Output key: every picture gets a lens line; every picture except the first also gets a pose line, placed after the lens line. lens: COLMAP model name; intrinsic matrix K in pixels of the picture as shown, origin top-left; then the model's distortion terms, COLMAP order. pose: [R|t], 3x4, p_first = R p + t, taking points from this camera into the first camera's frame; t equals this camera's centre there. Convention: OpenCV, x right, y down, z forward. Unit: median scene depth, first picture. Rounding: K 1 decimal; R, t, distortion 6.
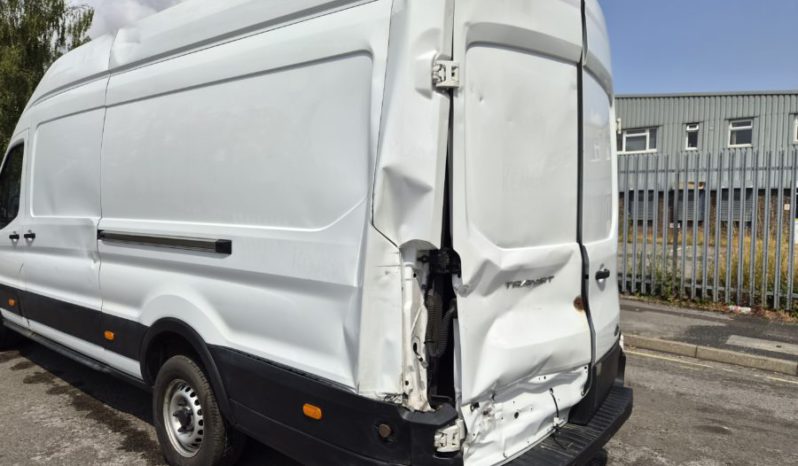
lens RADIAL K [[546.5, 0, 406.6], [0, 546.5, 243.6], [0, 0, 1]] dist [0.049370, -0.045507]
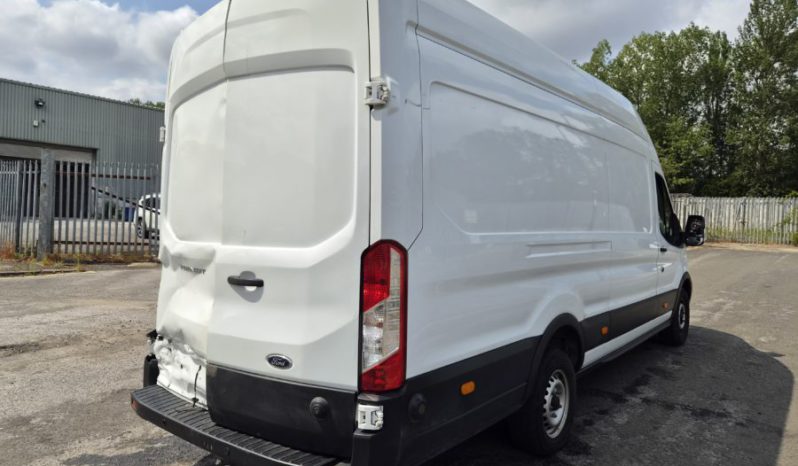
lens RADIAL K [[547.4, 0, 391.7], [0, 547.4, 231.1], [0, 0, 1]] dist [0.048421, -0.050400]
pose [[-0.021858, 0.005632, -0.999745, 1.165807], [-0.080249, 0.996748, 0.007369, -0.051655], [0.996535, 0.080390, -0.021335, 1.151398]]
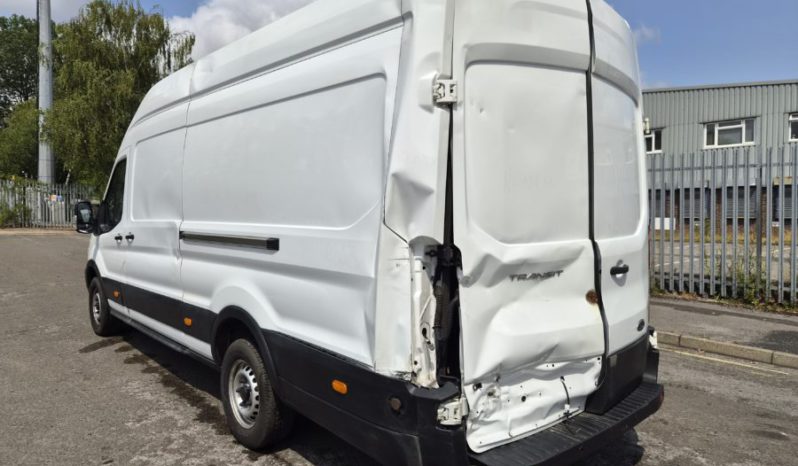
lens RADIAL K [[547.4, 0, 391.7], [0, 547.4, 231.1], [0, 0, 1]] dist [0.048421, -0.050400]
pose [[0.985201, -0.007030, -0.171261, 0.100764], [0.002493, 0.999641, -0.026692, 0.008431], [0.171388, 0.025870, 0.984864, -0.089819]]
